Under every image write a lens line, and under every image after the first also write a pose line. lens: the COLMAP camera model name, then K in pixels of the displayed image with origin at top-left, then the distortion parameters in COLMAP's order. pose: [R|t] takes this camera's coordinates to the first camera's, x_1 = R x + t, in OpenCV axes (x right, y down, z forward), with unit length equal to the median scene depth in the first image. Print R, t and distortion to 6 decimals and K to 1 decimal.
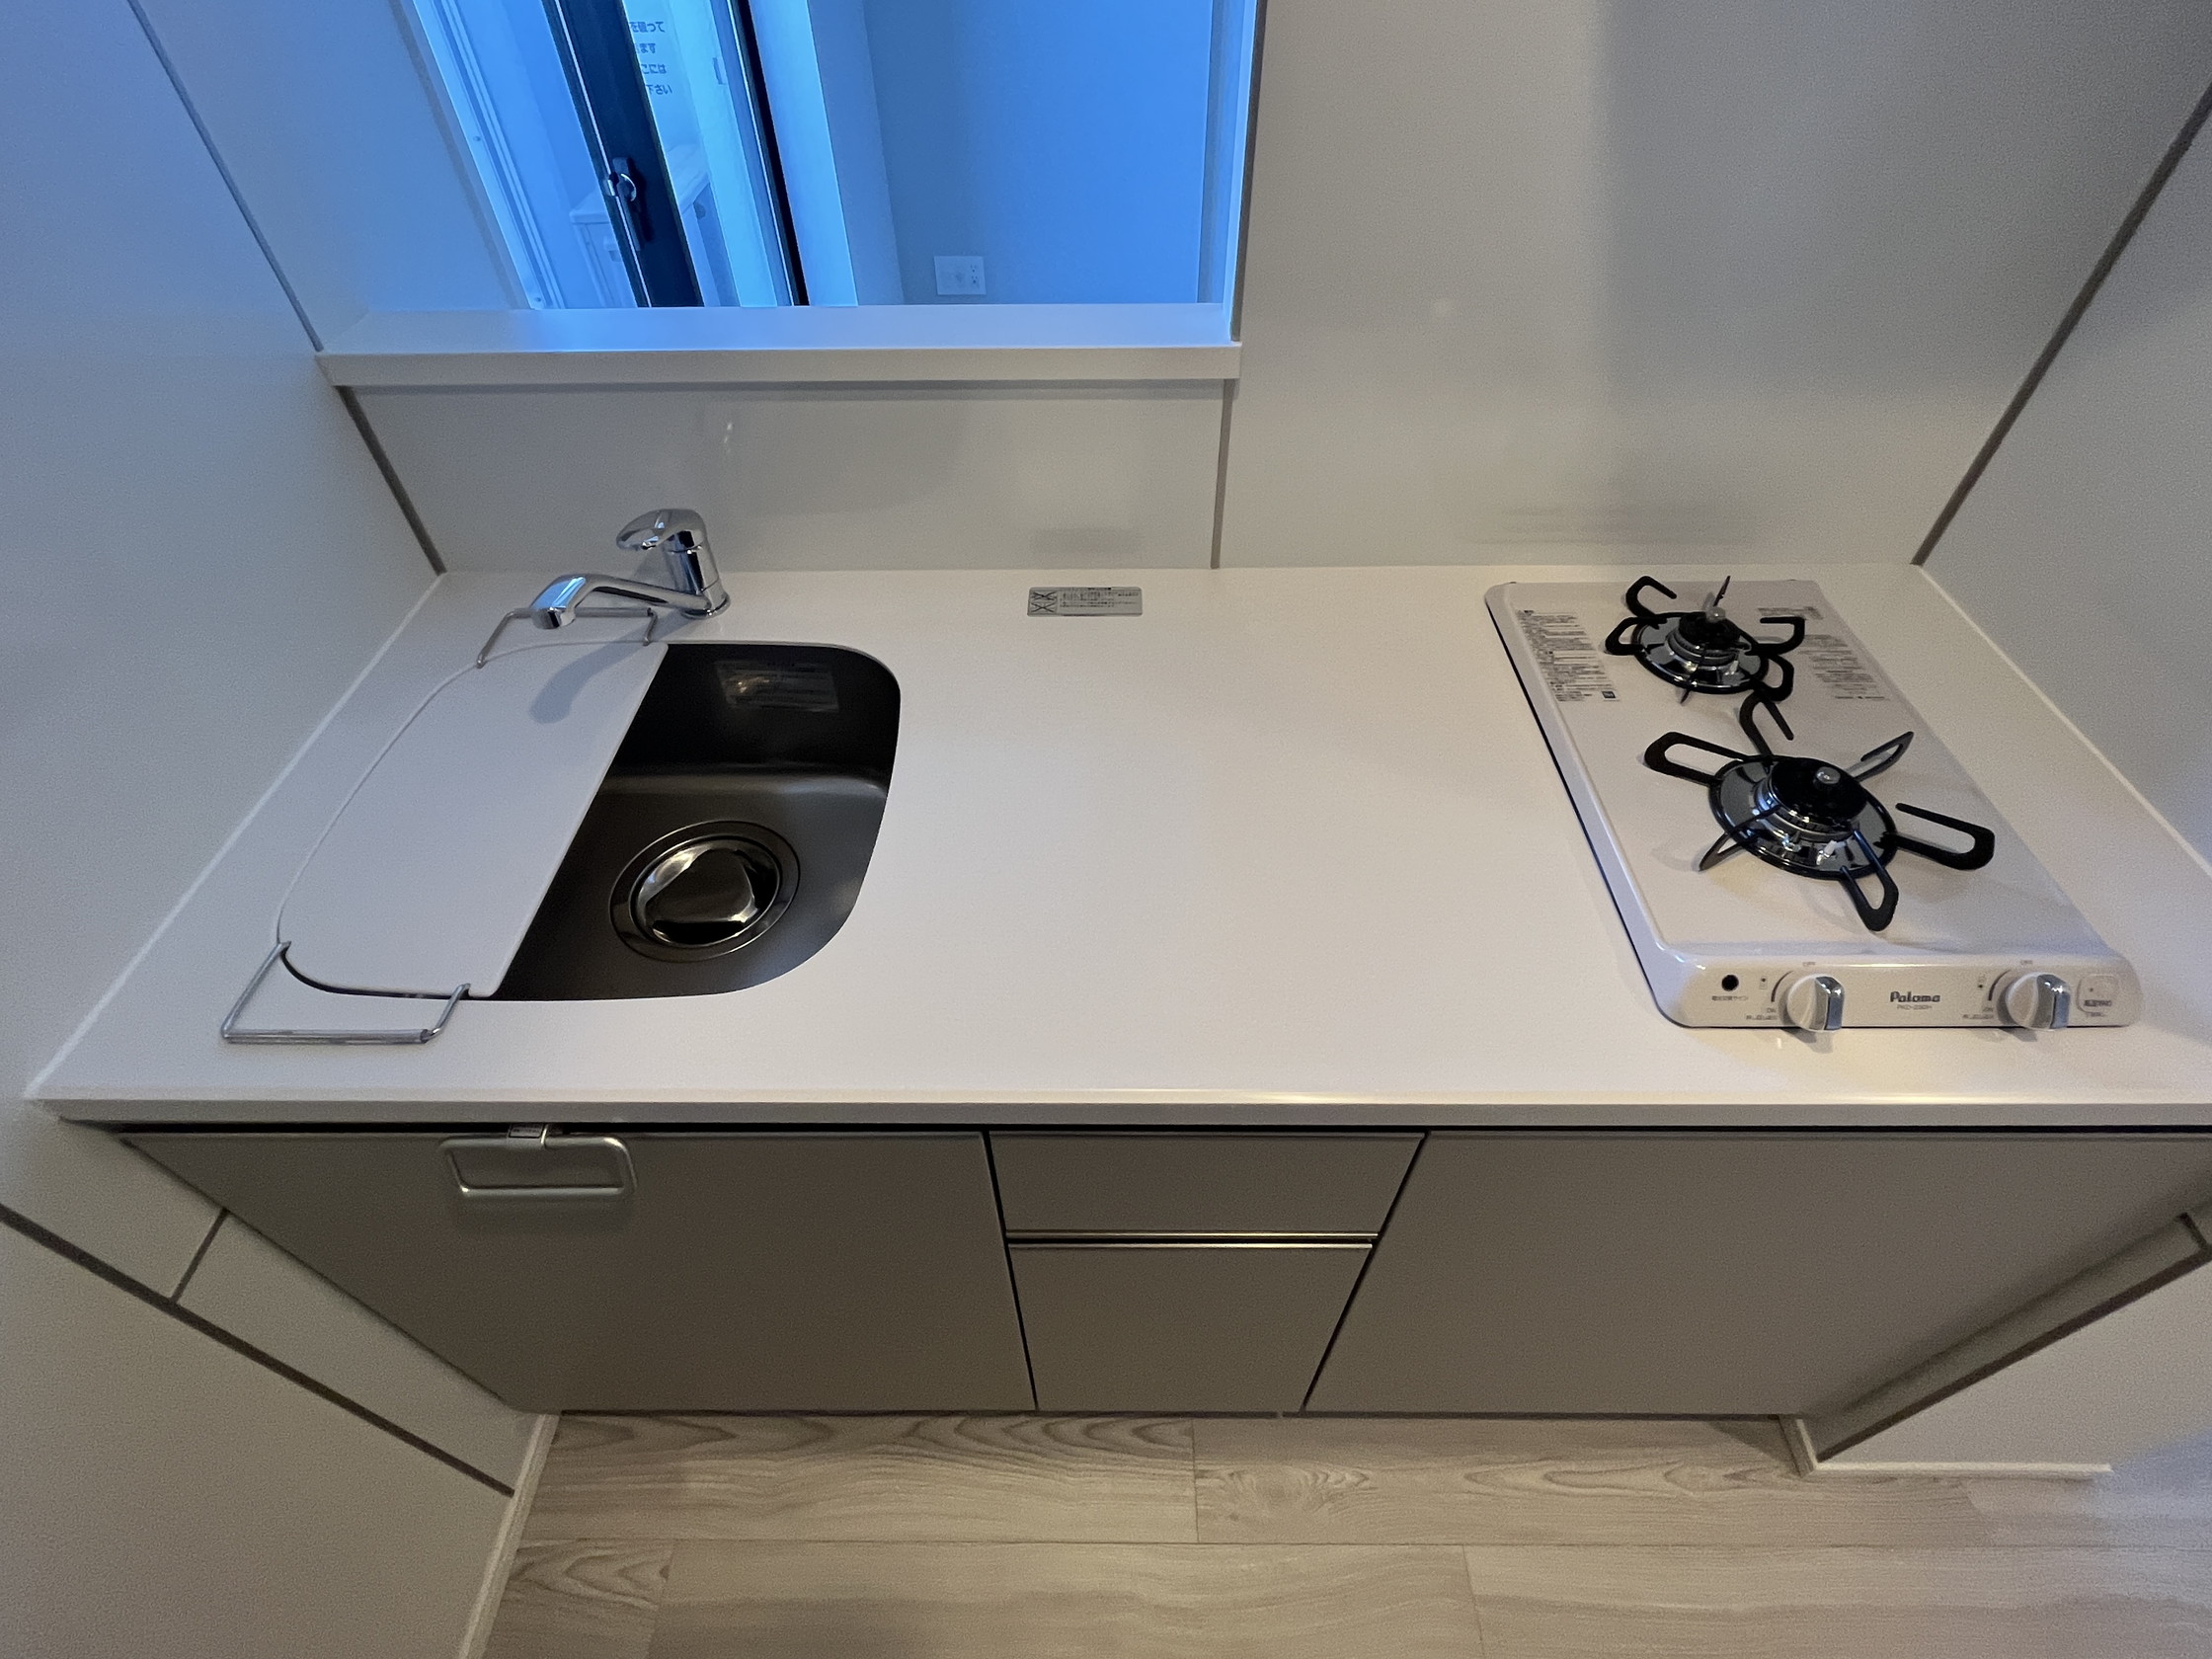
lens RADIAL K [[1050.9, 0, 1112.4], [0, 1050.9, 831.8], [0, 0, 1]] dist [-0.002532, -0.000527]
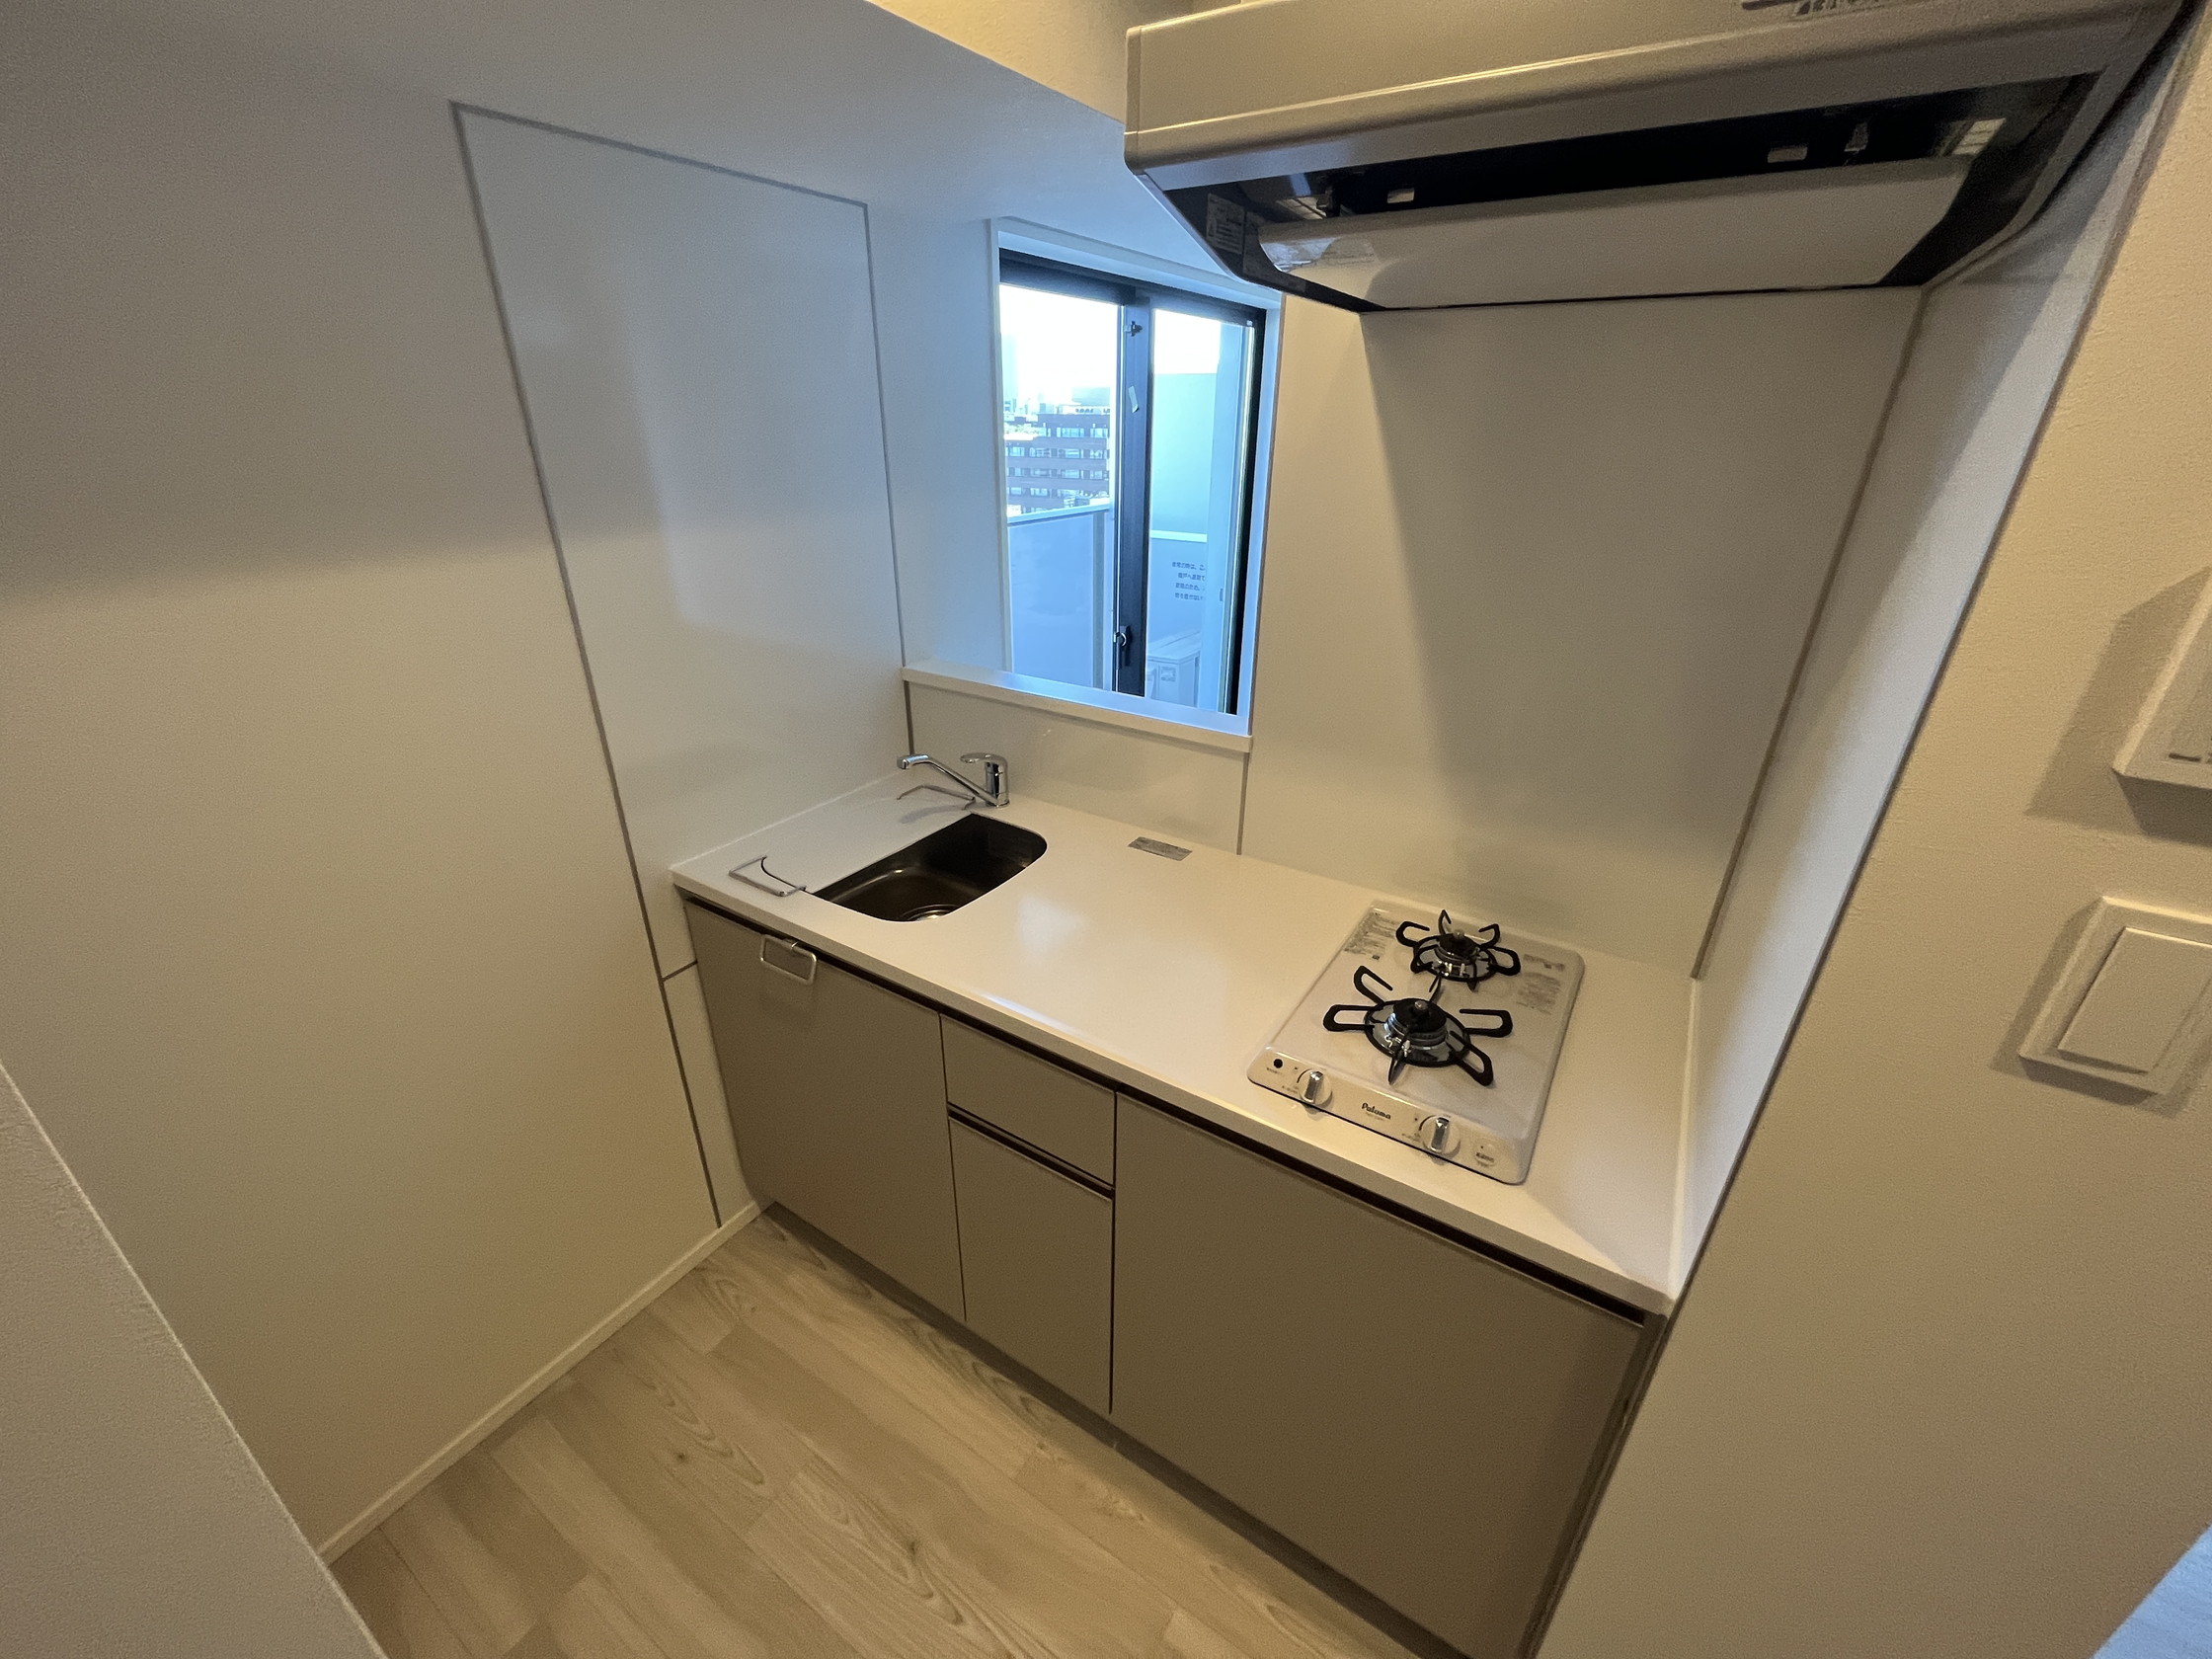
lens RADIAL K [[893.6, 0, 1098.4], [0, 893.6, 837.7], [0, 0, 1]] dist [-0.001872, 0.001354]
pose [[0.841992, 0.248175, -0.479018, 0.720235], [-0.403057, 0.879575, -0.252771, 0.235405], [0.358601, 0.405902, 0.840624, -0.424071]]
